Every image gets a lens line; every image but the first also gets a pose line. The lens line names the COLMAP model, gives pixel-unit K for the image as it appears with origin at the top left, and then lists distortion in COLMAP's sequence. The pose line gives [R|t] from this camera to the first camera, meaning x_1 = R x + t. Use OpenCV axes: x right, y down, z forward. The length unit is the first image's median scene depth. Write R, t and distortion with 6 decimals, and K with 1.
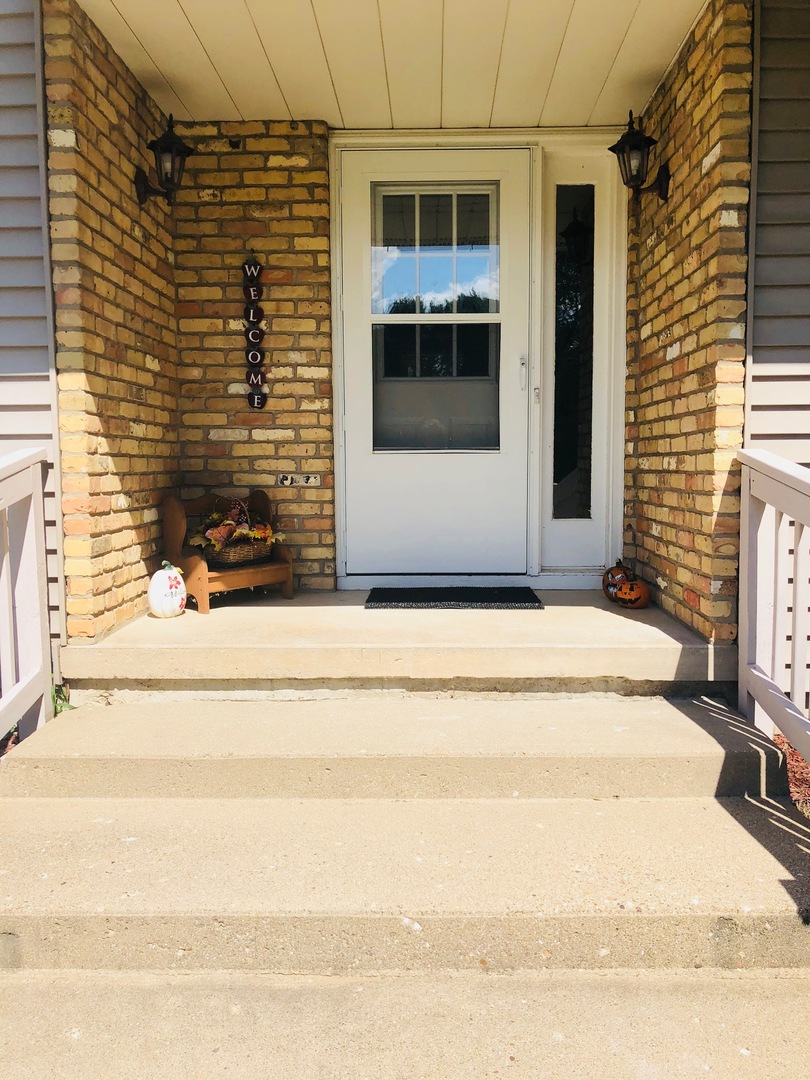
lens RADIAL K [[888.3, 0, 407.8], [0, 888.3, 533.9], [0, 0, 1]] dist [0.050983, -0.048372]
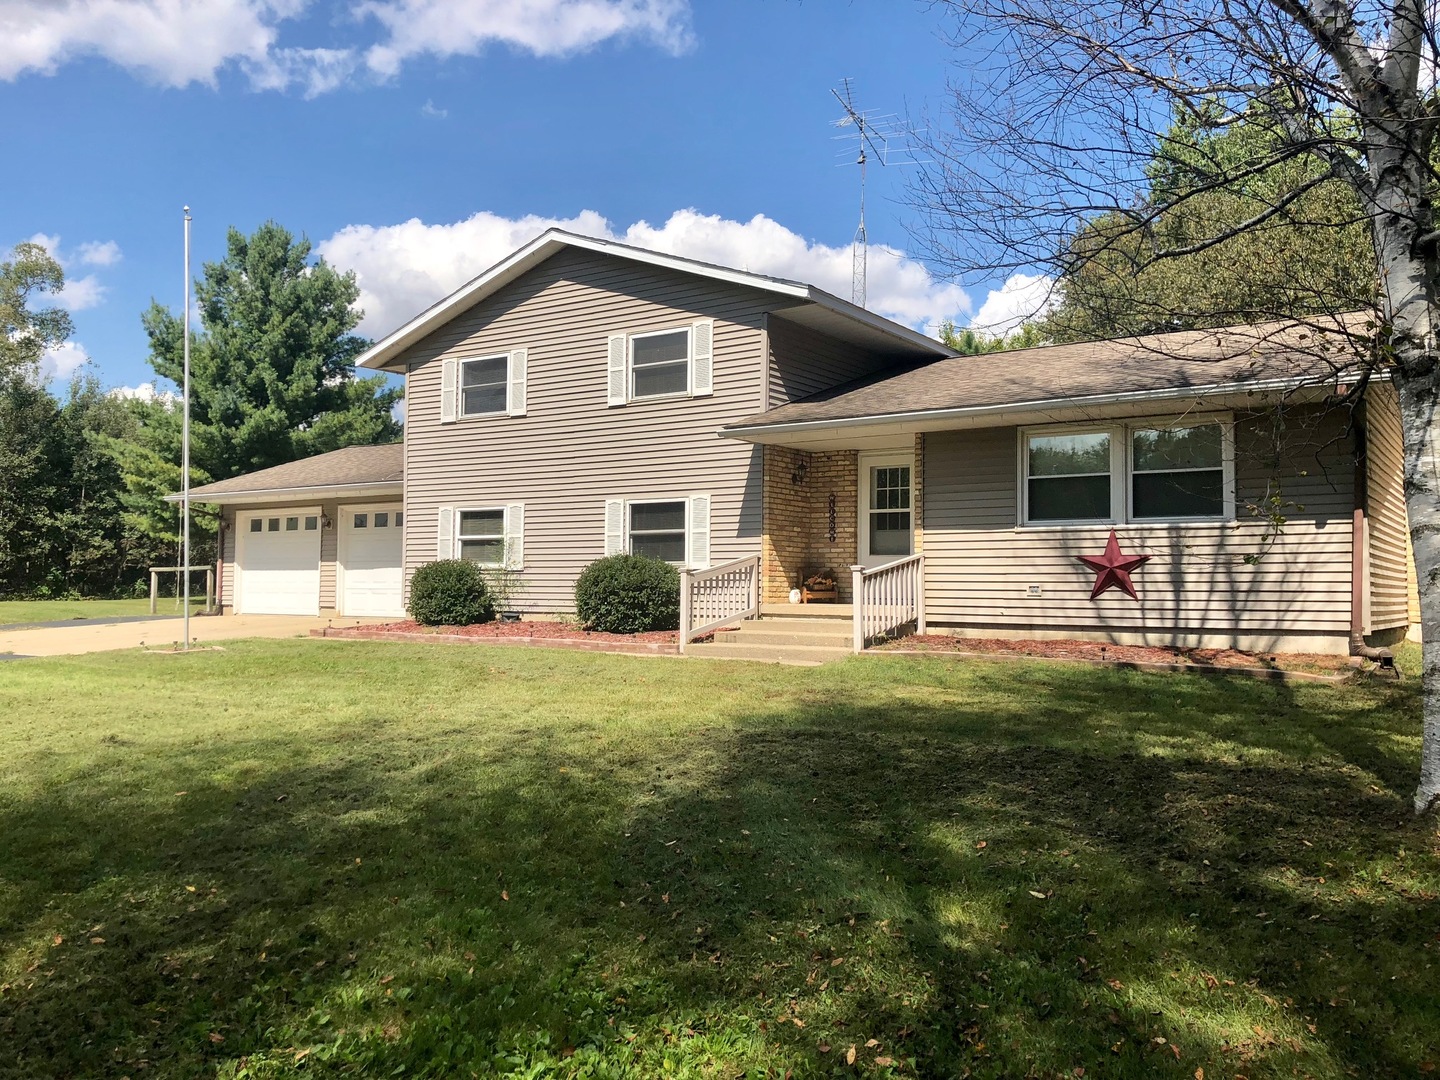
lens RADIAL K [[1184.4, 0, 712.6], [0, 1184.4, 547.4], [0, 0, 1]] dist [0.050983, -0.048372]
pose [[0.837025, -0.008760, -0.547095, 1.774947], [-0.056657, 0.993110, -0.102583, 0.329851], [0.544224, 0.116861, 0.830761, -2.691414]]
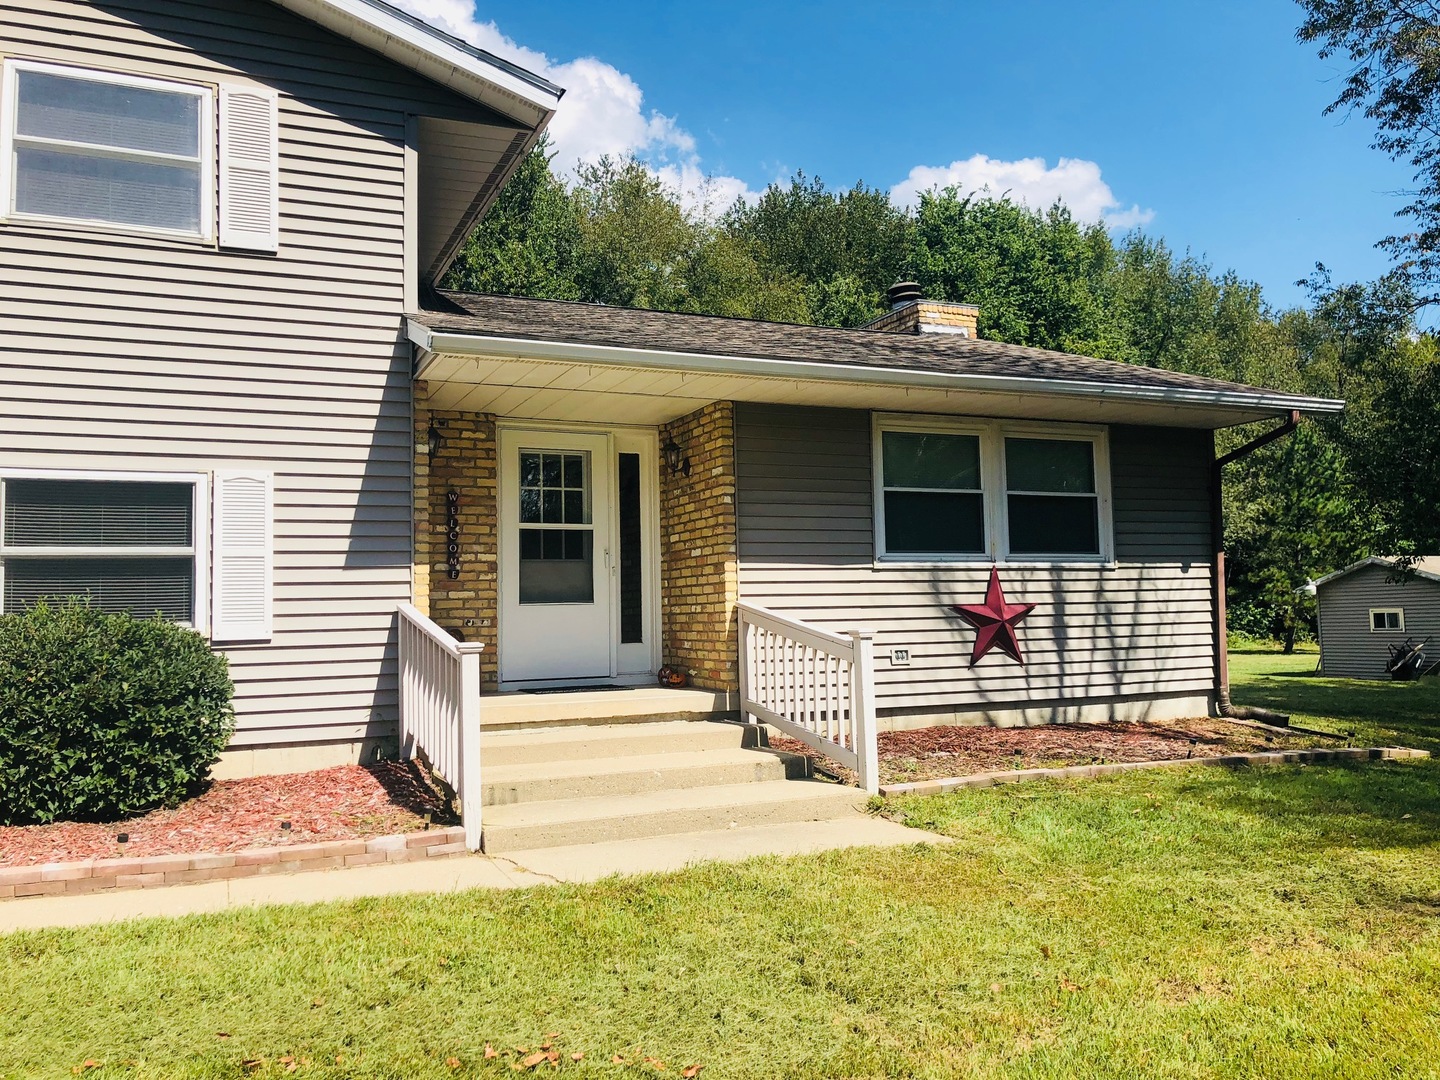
lens RADIAL K [[1184.4, 0, 727.0], [0, 1184.4, 535.8], [0, 0, 1]] dist [0.050983, -0.048372]
pose [[0.899478, 0.016378, 0.436658, -0.699886], [0.050491, 0.988708, -0.141091, 0.118300], [-0.434038, 0.148956, 0.888495, -1.213655]]
